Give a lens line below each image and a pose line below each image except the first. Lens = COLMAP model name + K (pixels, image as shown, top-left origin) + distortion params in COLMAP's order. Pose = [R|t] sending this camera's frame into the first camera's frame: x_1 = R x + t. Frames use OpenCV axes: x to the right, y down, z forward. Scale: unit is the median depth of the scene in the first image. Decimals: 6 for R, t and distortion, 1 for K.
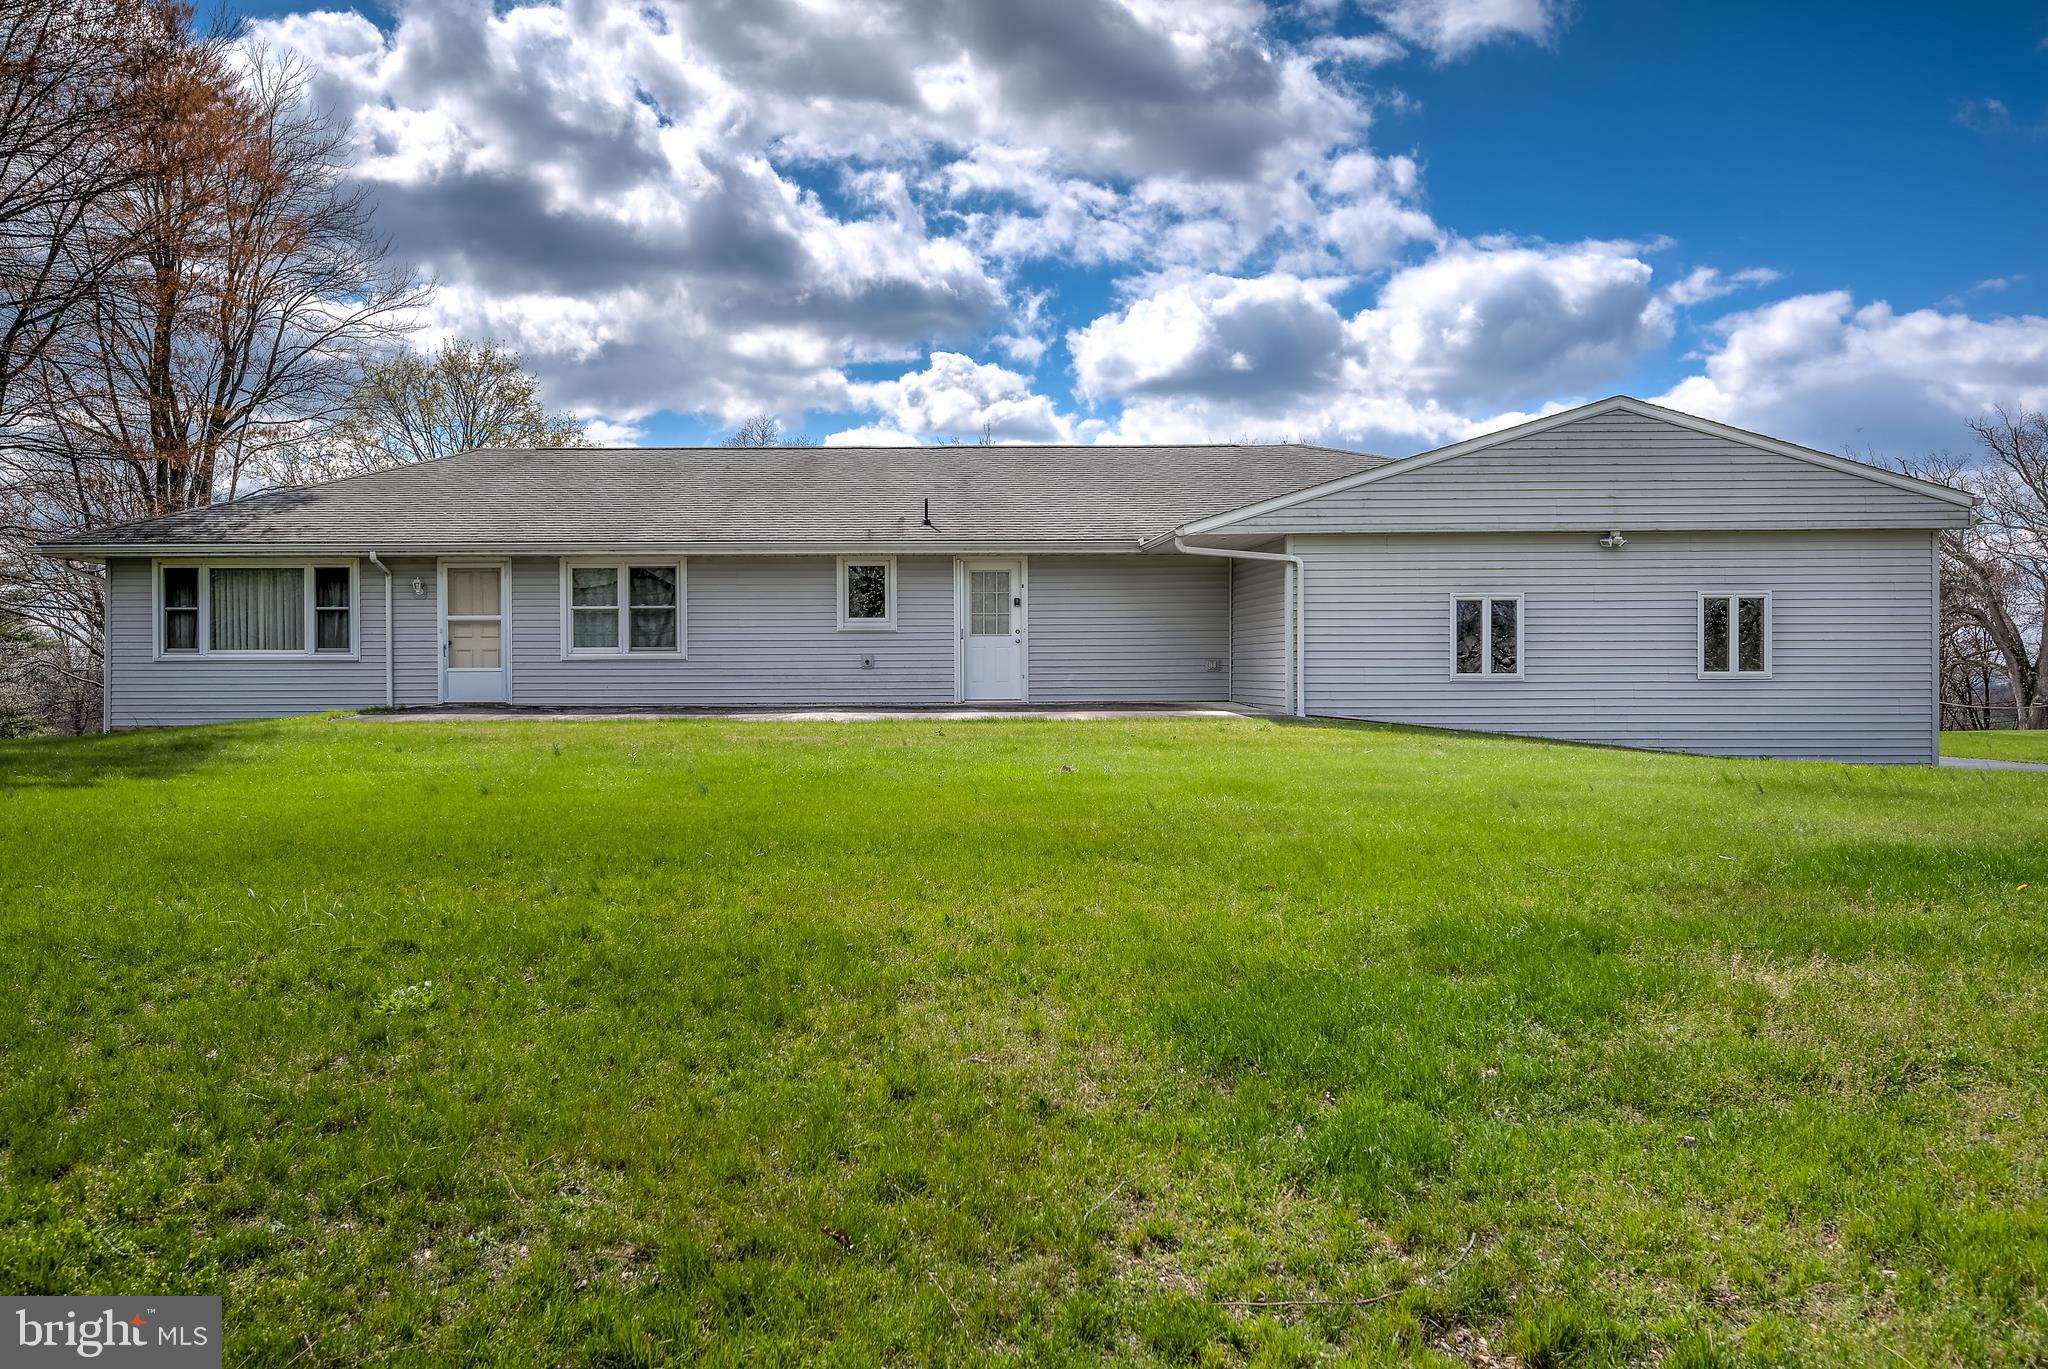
lens RADIAL K [[1540.4, 0, 1026.0], [0, 1540.4, 689.5], [0, 0, 1]] dist [-0.011629, -0.002208]
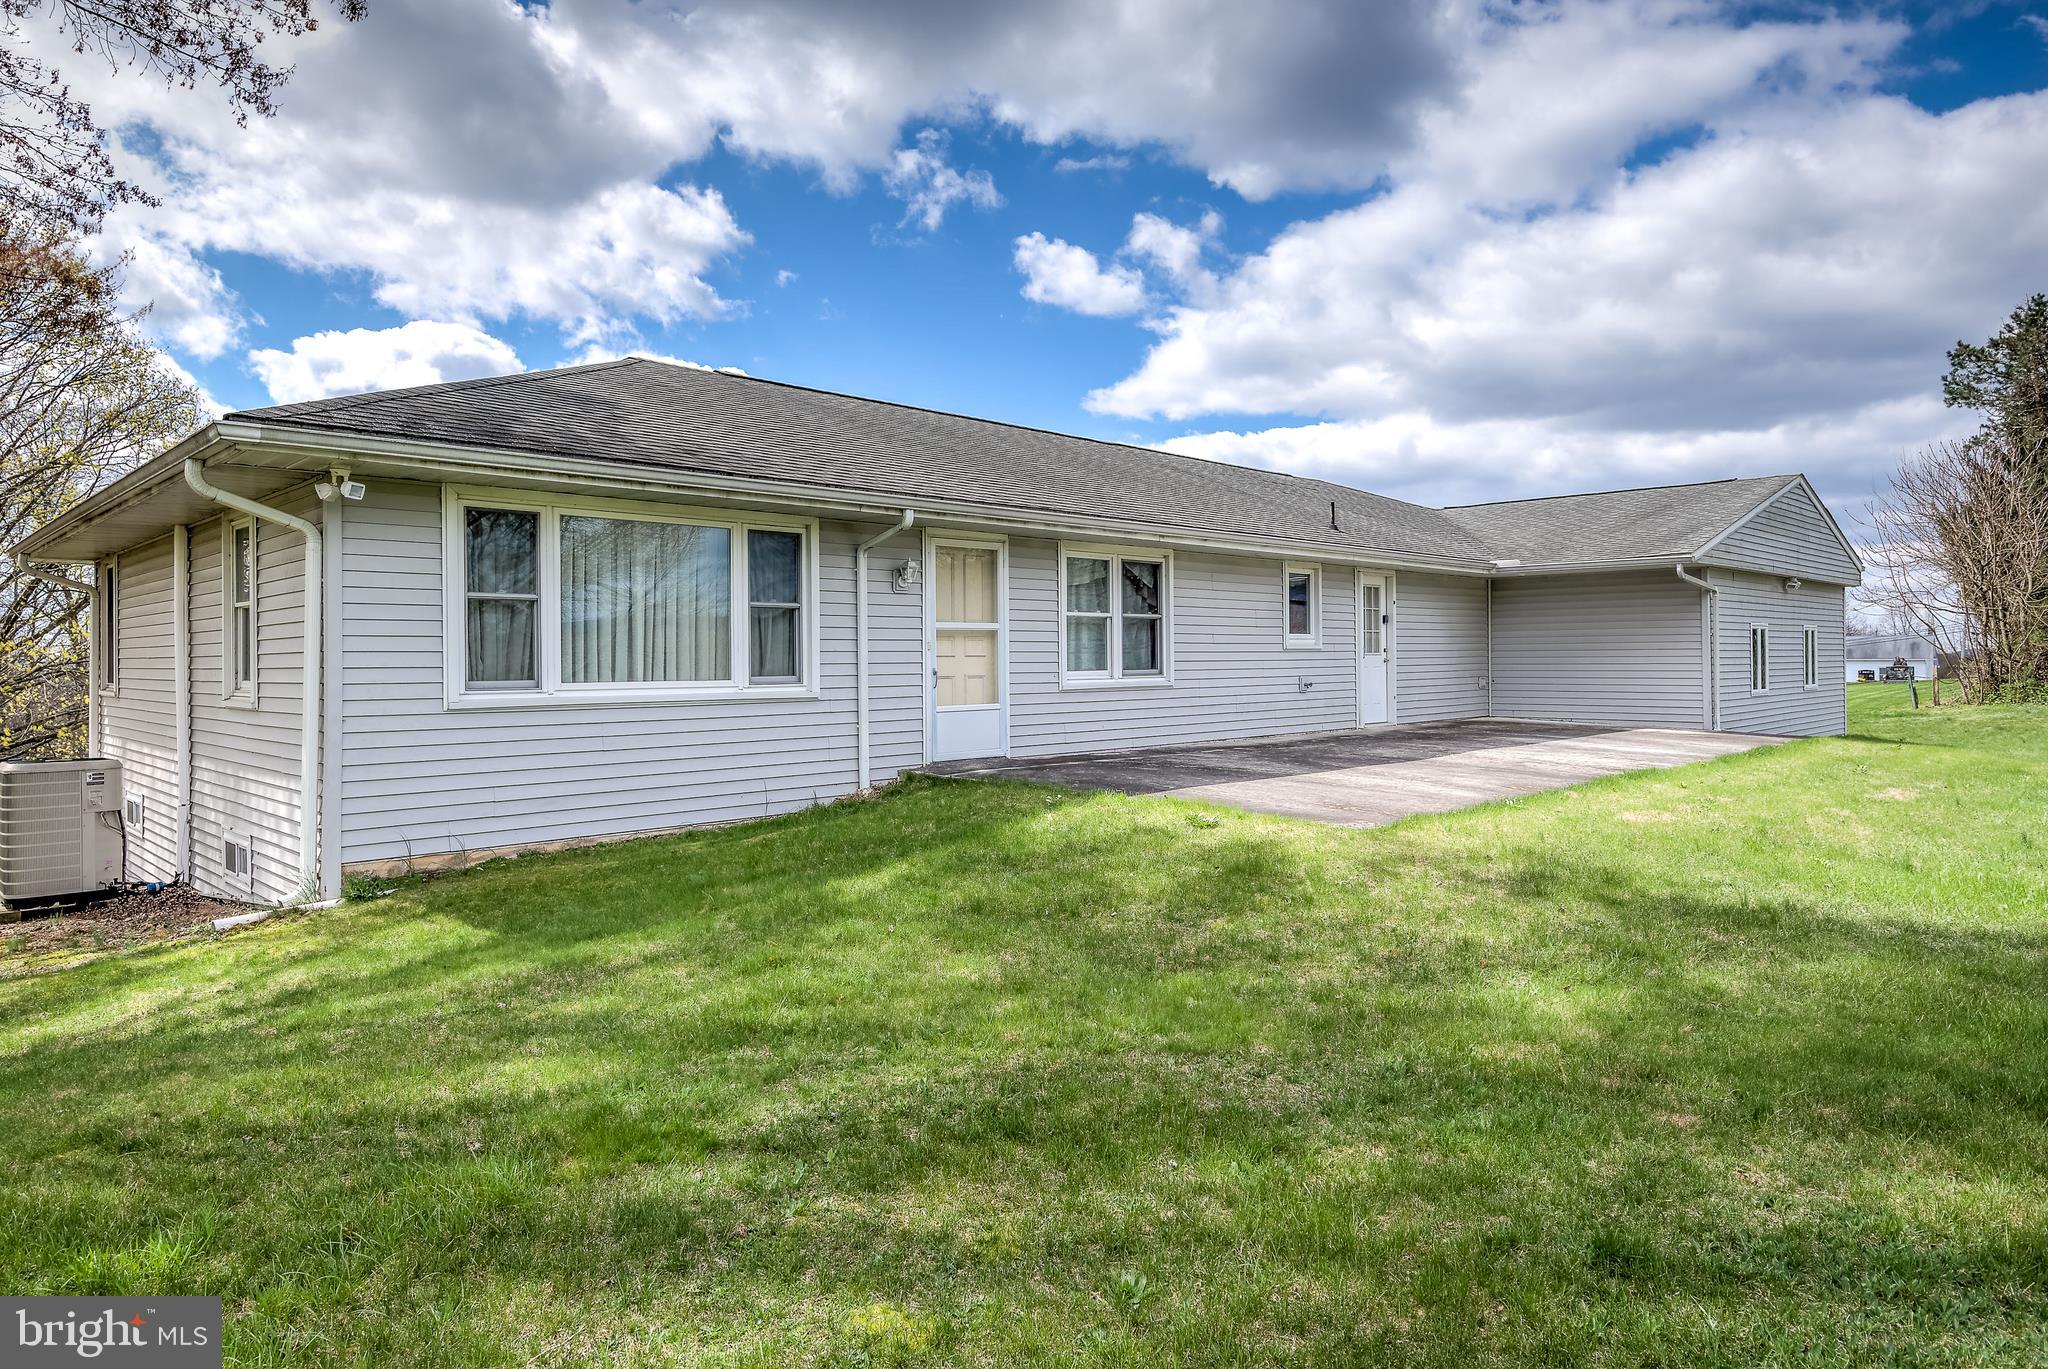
lens RADIAL K [[1260.9, 0, 1028.8], [0, 1260.9, 675.3], [0, 0, 1]] dist [0.005172, -0.007725]
pose [[0.727341, -0.009436, 0.686211, -0.693399], [0.005439, 0.999953, 0.007986, -0.030232], [-0.686255, -0.002076, 0.727358, 0.600662]]
